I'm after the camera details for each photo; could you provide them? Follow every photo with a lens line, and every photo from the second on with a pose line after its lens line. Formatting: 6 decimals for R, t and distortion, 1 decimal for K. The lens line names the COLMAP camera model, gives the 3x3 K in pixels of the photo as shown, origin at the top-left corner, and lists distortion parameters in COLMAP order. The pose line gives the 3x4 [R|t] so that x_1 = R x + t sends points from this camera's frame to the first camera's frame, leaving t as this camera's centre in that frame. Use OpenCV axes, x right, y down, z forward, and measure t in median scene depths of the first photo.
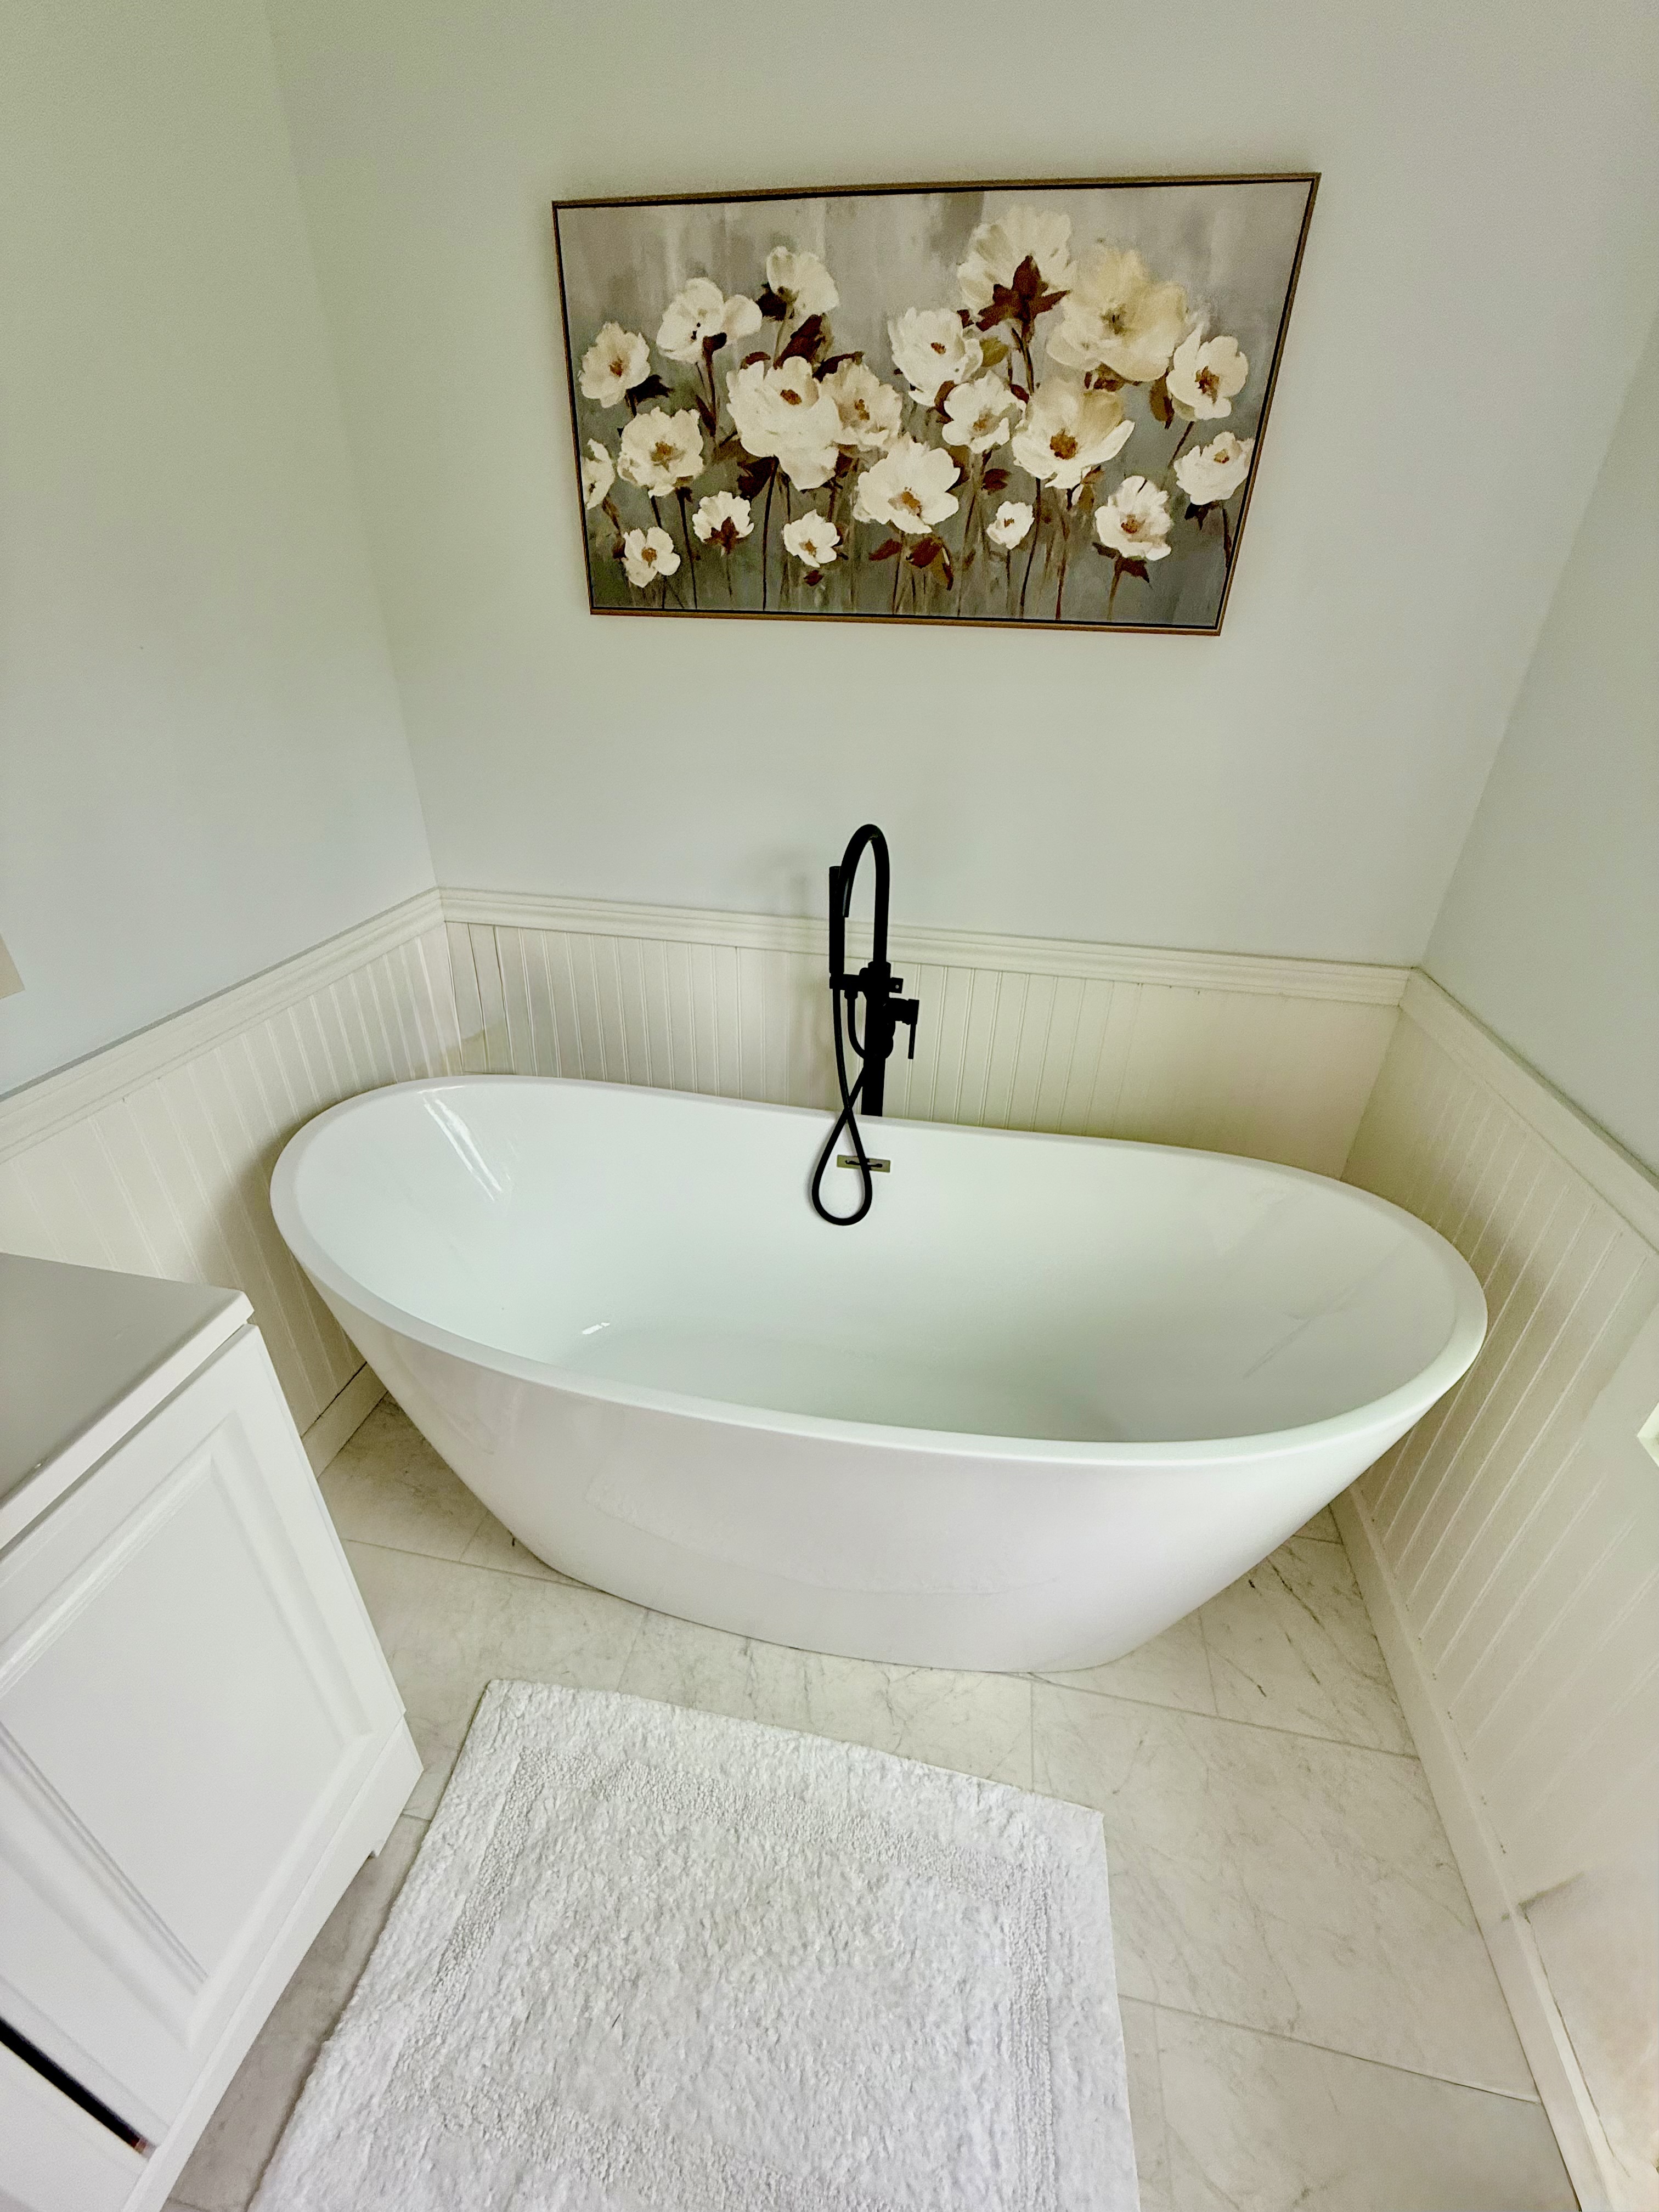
lens RADIAL K [[879.9, 0, 832.9], [0, 879.9, 1103.8], [0, 0, 1]] dist [-0.000379, -0.000227]
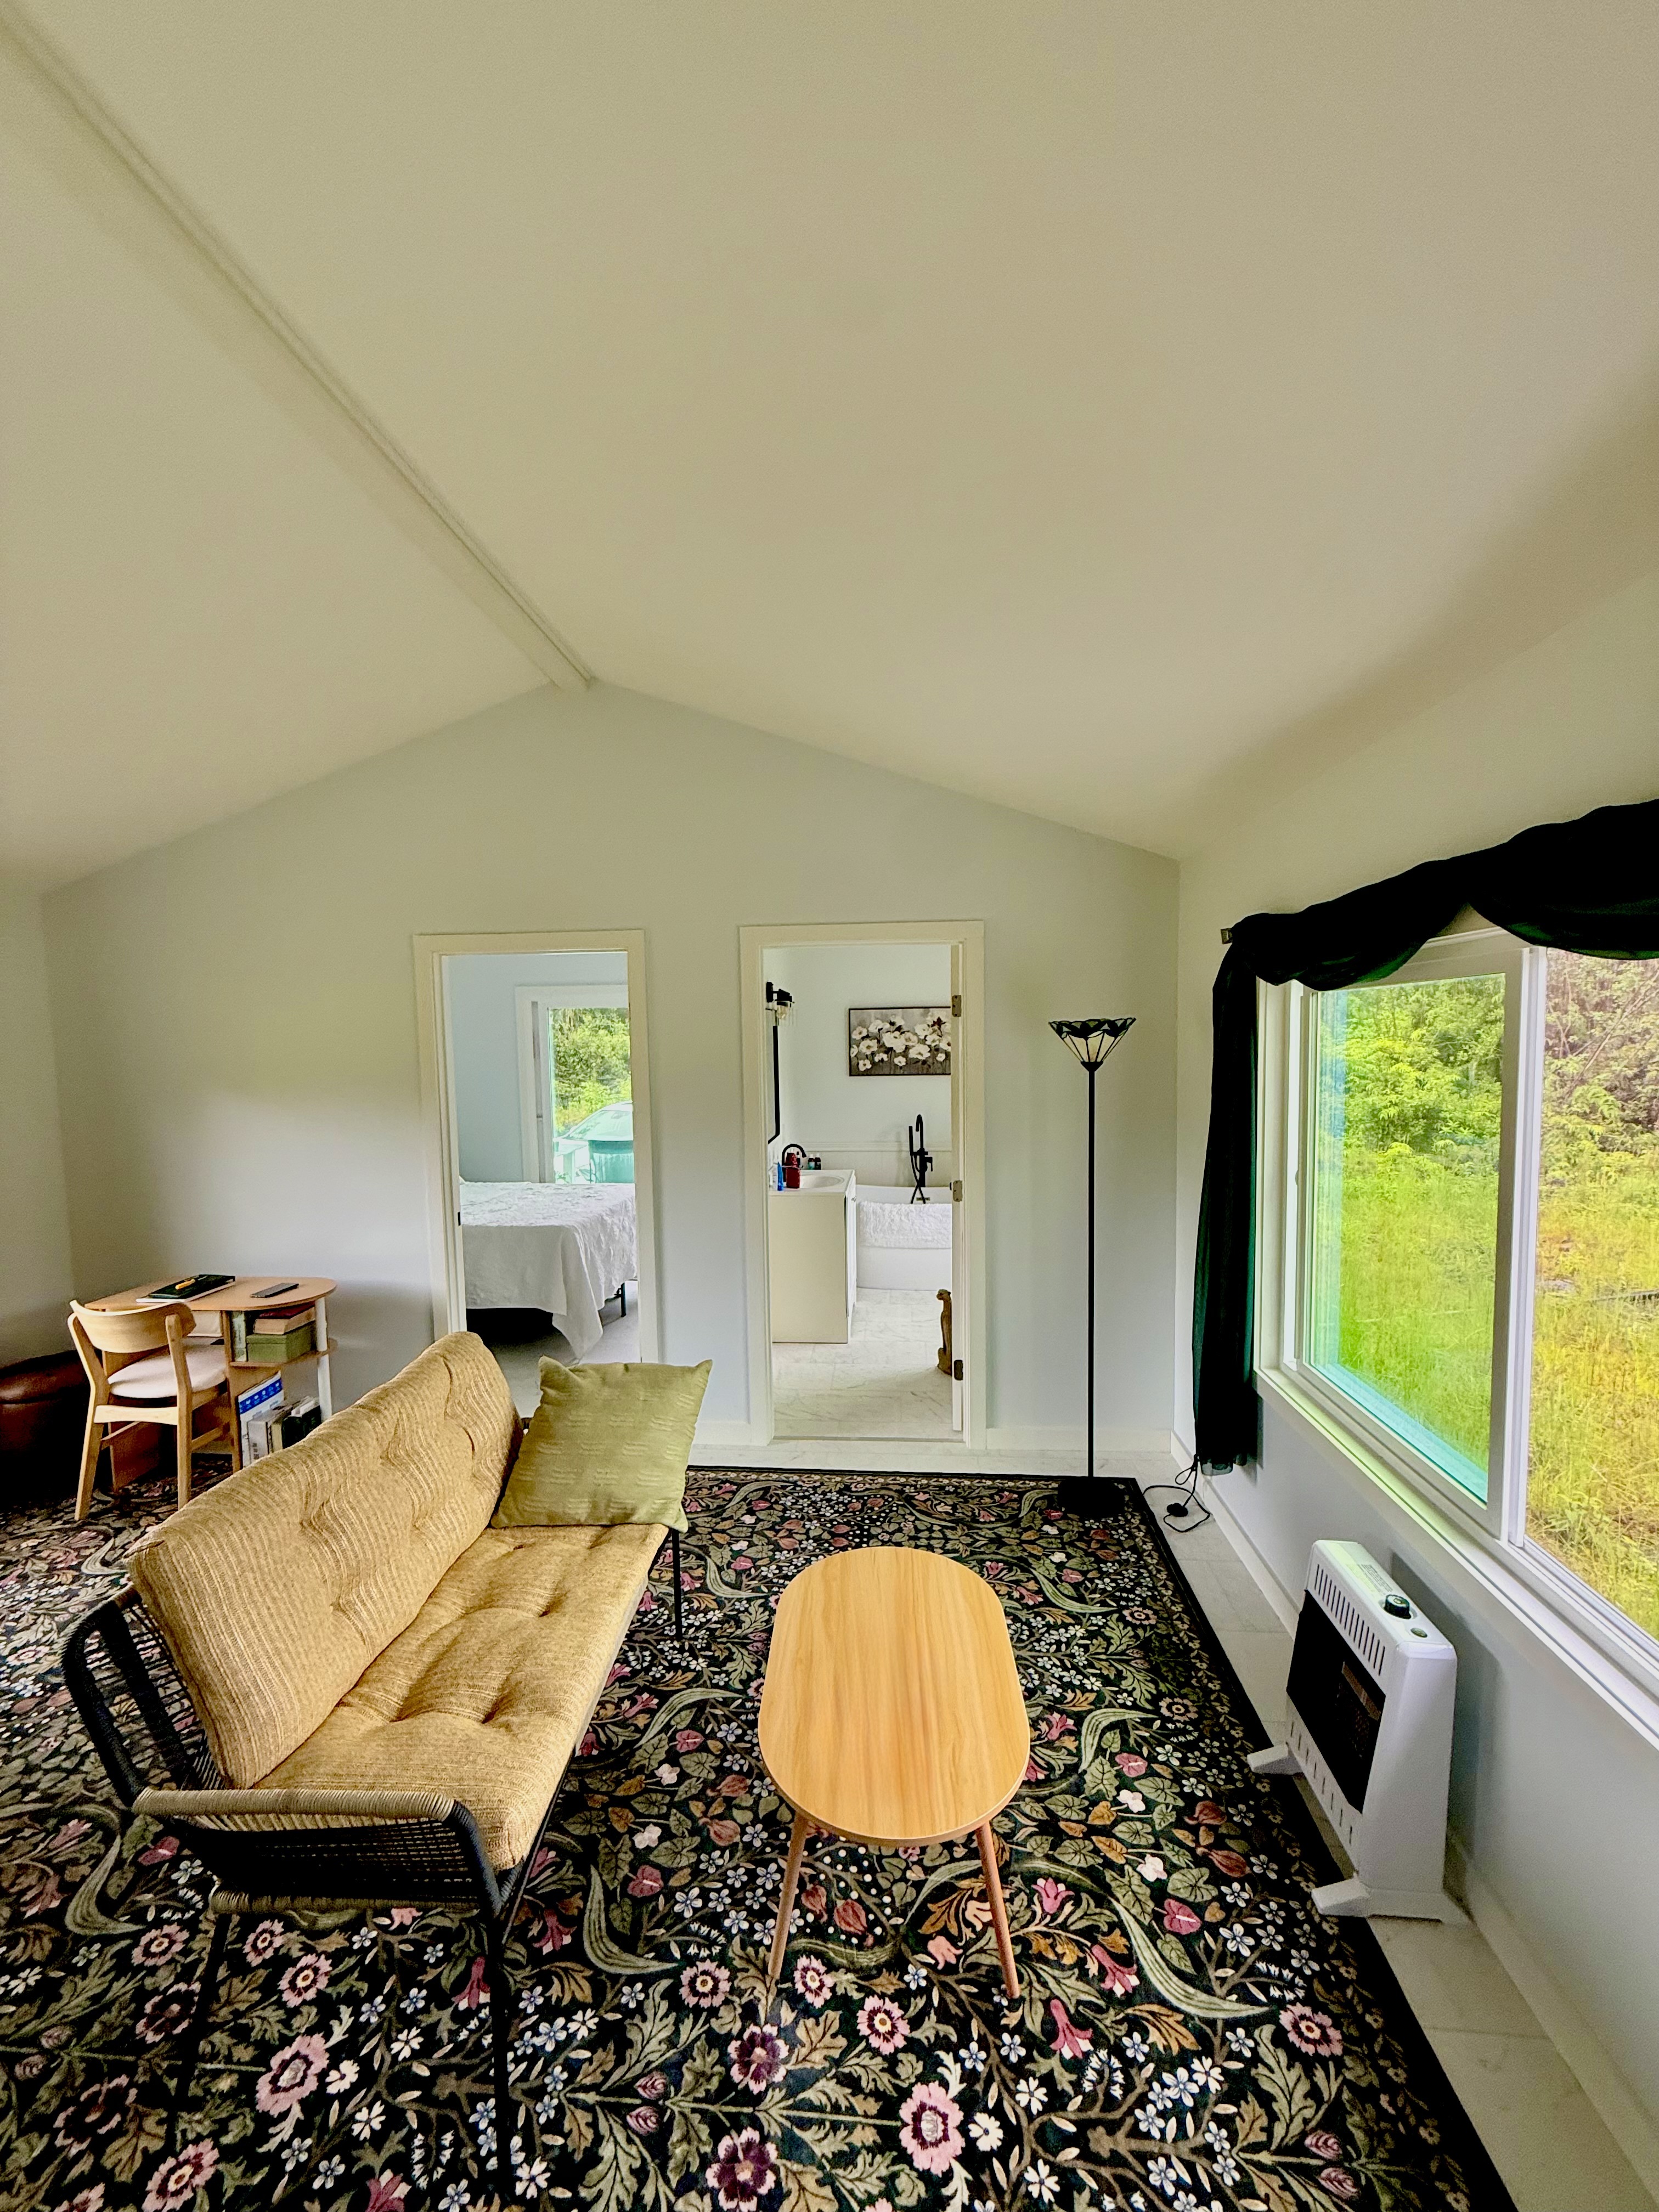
lens RADIAL K [[878.7, 0, 836.1], [0, 878.7, 1106.6], [0, 0, 1]] dist [-0.000519, 0.000325]
pose [[0.992737, -0.051360, 0.108789, -0.961486], [0.092013, 0.906713, -0.411589, 1.619943], [-0.077501, 0.418610, 0.904853, -3.405809]]
